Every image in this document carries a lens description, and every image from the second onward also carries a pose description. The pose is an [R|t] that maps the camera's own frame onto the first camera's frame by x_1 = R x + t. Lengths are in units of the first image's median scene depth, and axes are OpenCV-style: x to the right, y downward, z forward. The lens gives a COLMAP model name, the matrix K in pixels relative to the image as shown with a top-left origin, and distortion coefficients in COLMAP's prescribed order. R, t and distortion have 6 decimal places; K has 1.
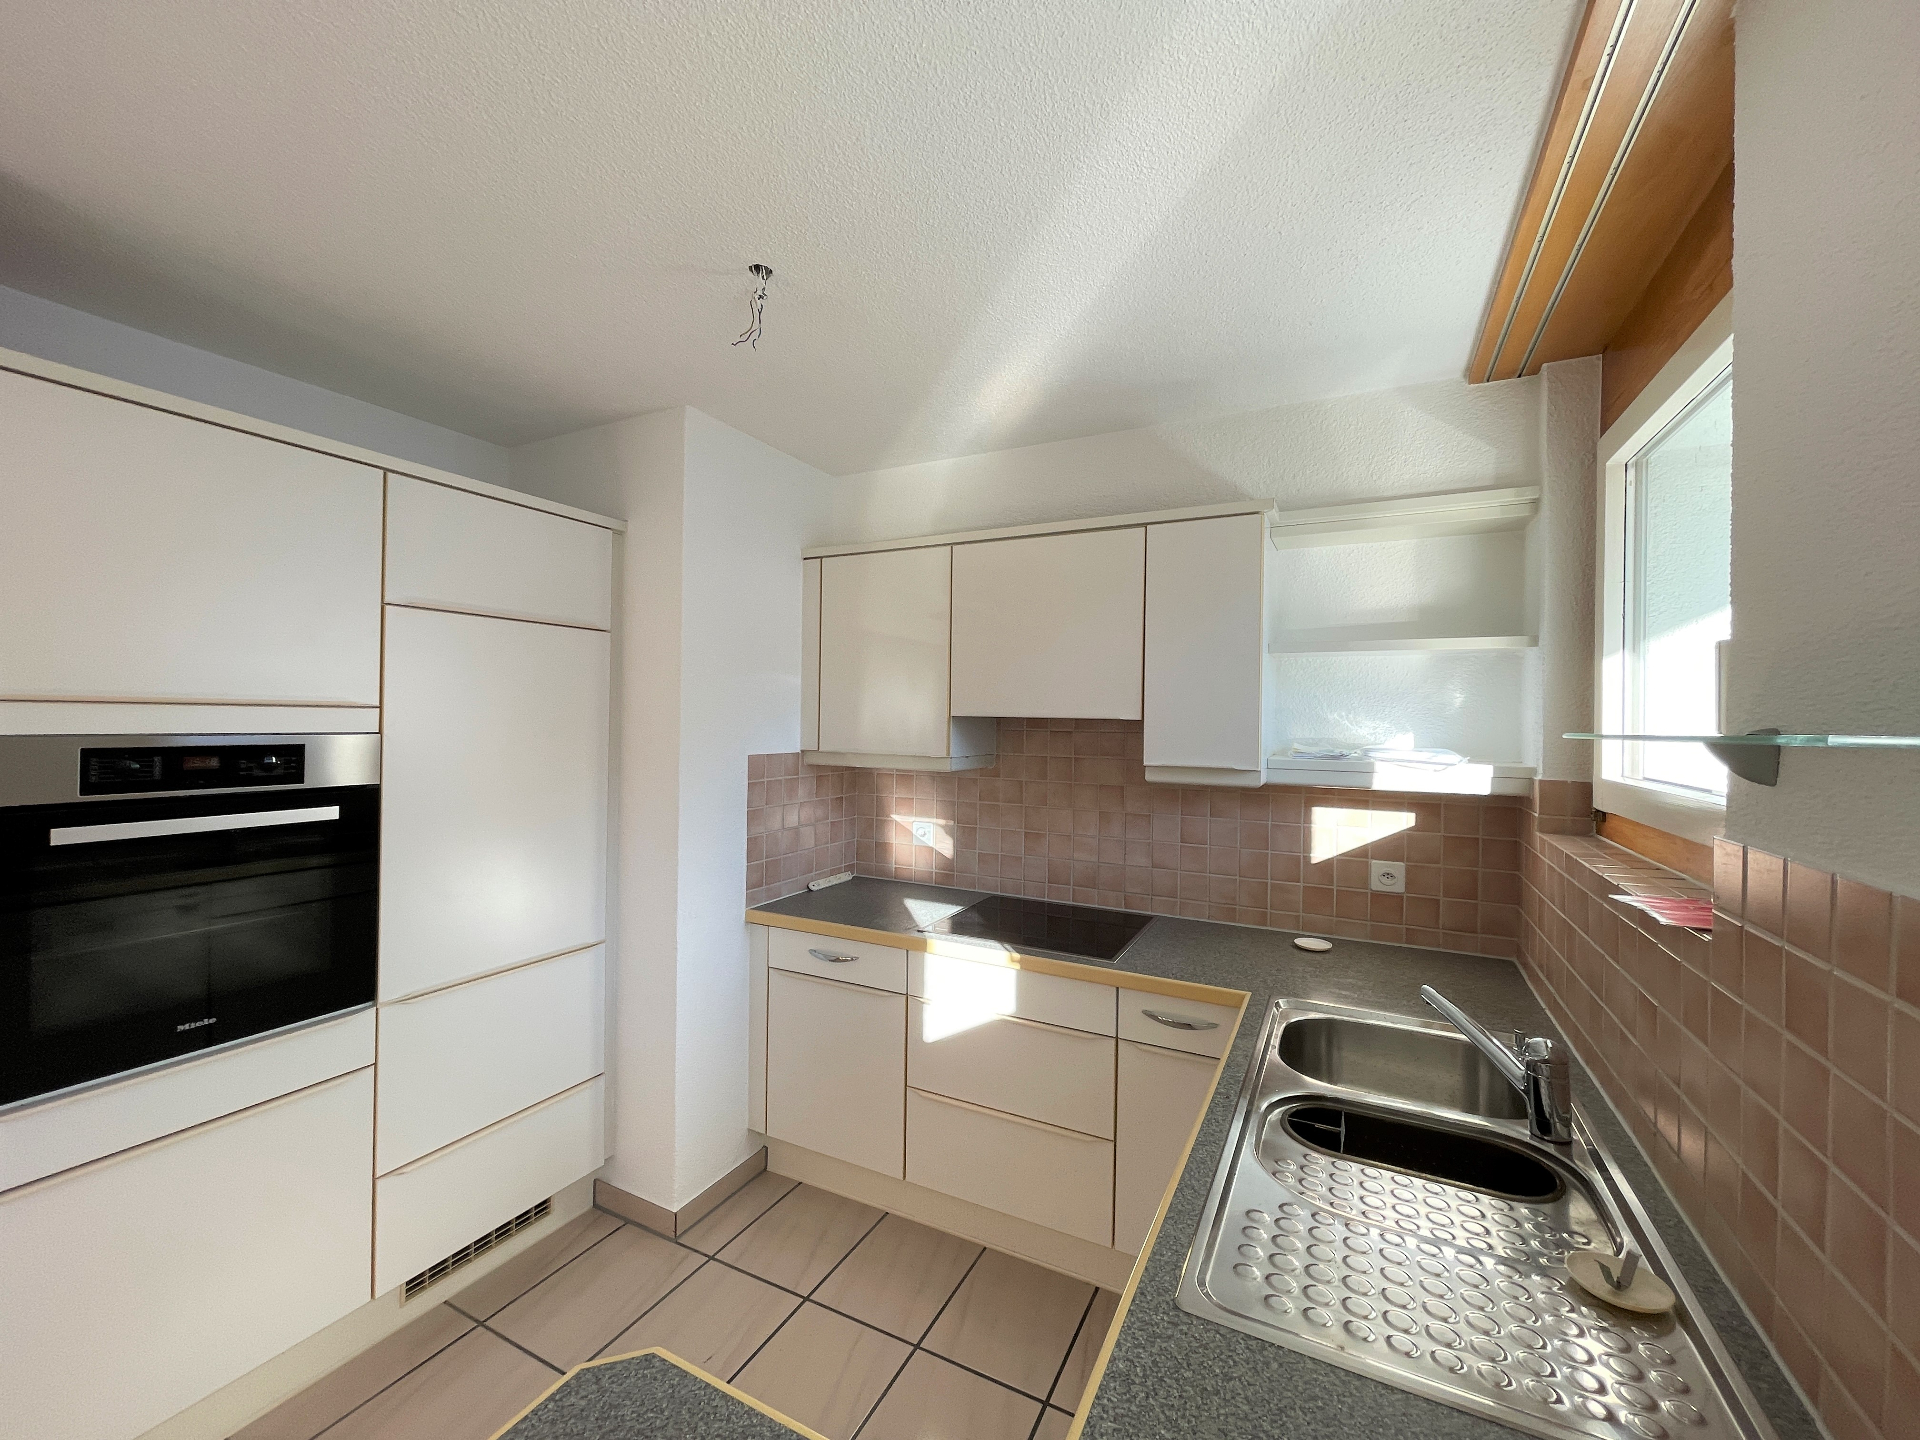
lens RADIAL K [[780.3, 0, 960.0], [0, 780.3, 720.0], [0, 0, 1]] dist [-0.002037, -0.000133]
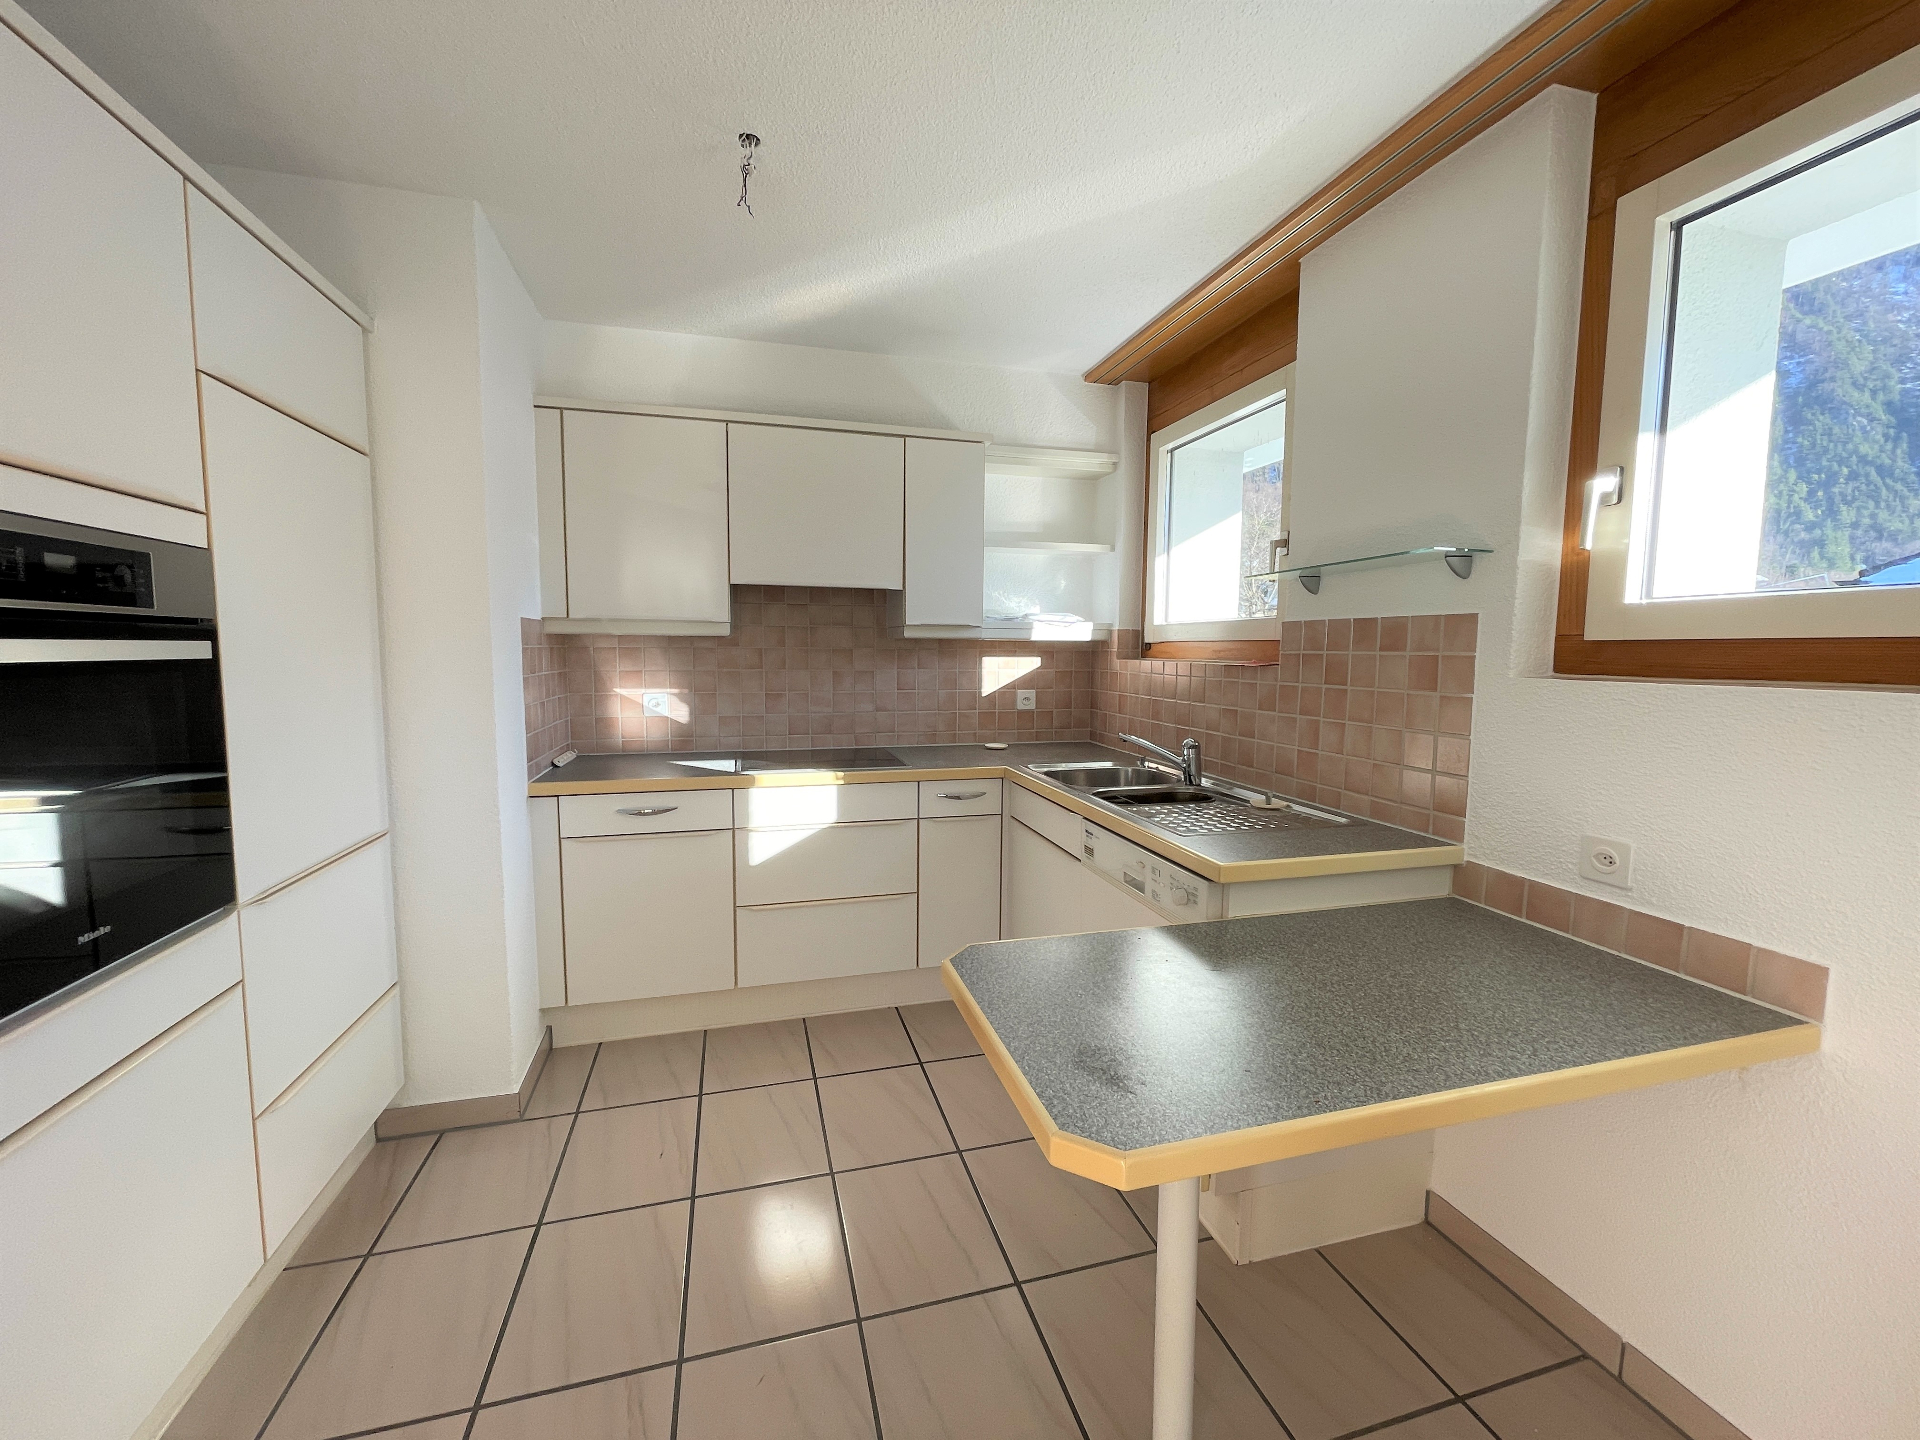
lens RADIAL K [[780.3, 0, 960.0], [0, 780.3, 720.0], [0, 0, 1]] dist [-0.002037, -0.000133]
pose [[0.731438, -0.071479, 0.678151, -0.596453], [0.005319, 0.995059, 0.099145, 0.087924], [-0.681887, -0.068911, 0.728204, -0.033386]]
